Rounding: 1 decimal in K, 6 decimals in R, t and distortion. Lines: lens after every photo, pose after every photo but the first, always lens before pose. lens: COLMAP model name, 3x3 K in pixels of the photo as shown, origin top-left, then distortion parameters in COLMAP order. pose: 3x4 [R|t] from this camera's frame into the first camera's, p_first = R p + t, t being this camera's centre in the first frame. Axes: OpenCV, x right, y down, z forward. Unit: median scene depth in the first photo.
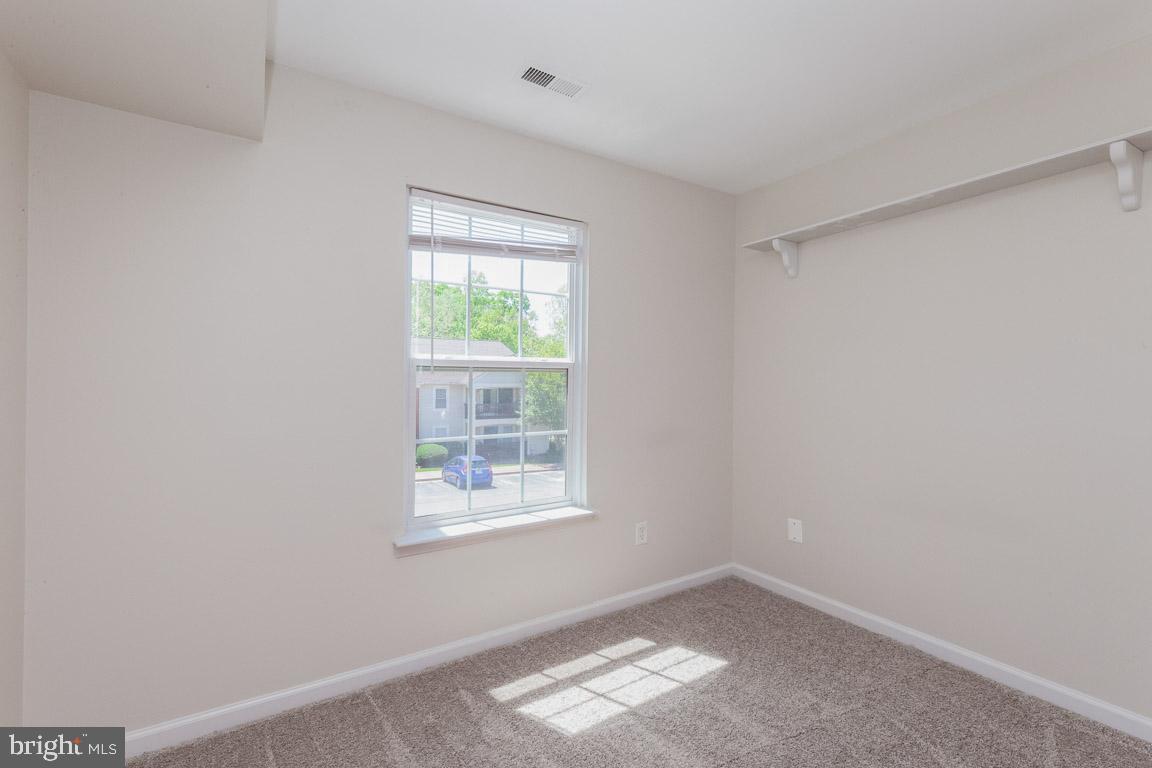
lens RADIAL K [[485.1, 0, 580.9], [0, 485.1, 375.8], [0, 0, 1]] dist [-0.001652, -0.000032]
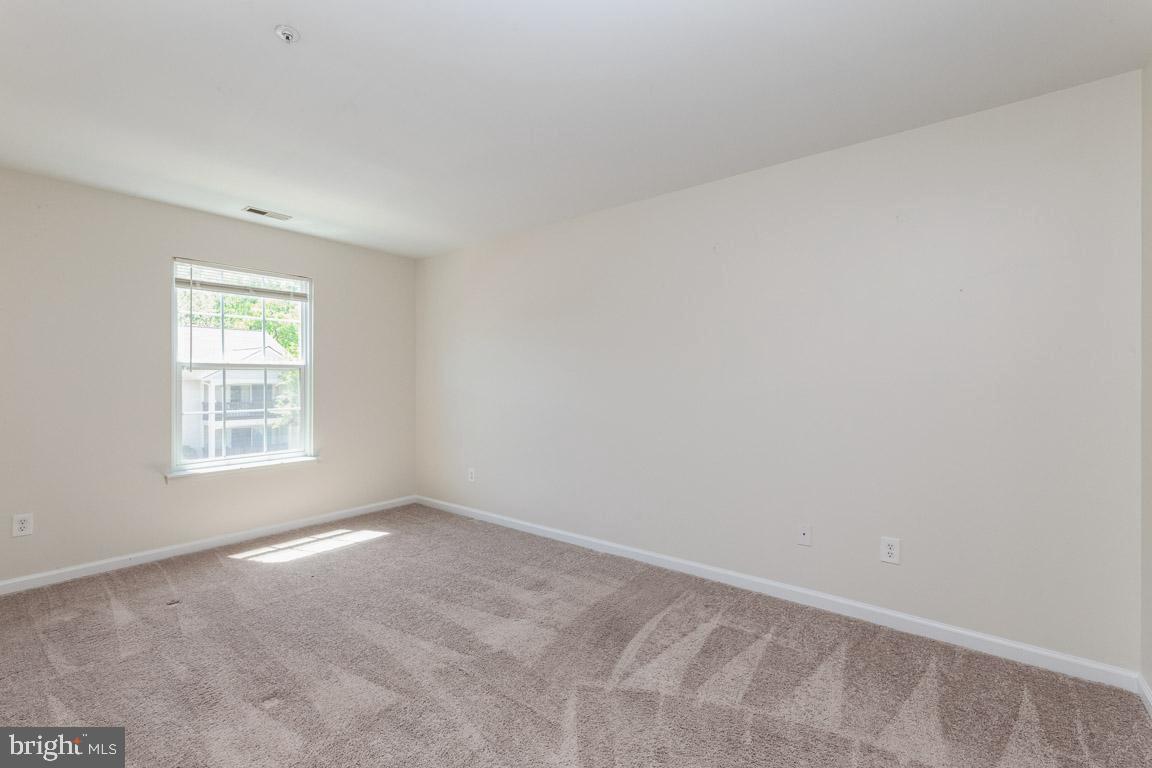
lens RADIAL K [[485.1, 0, 580.9], [0, 485.1, 375.8], [0, 0, 1]] dist [-0.001652, -0.000032]
pose [[0.941538, 0.003098, 0.336892, 0.313000], [-0.004412, 0.999985, 0.003137, 0.000690], [-0.336877, -0.004440, 0.941538, -0.807921]]
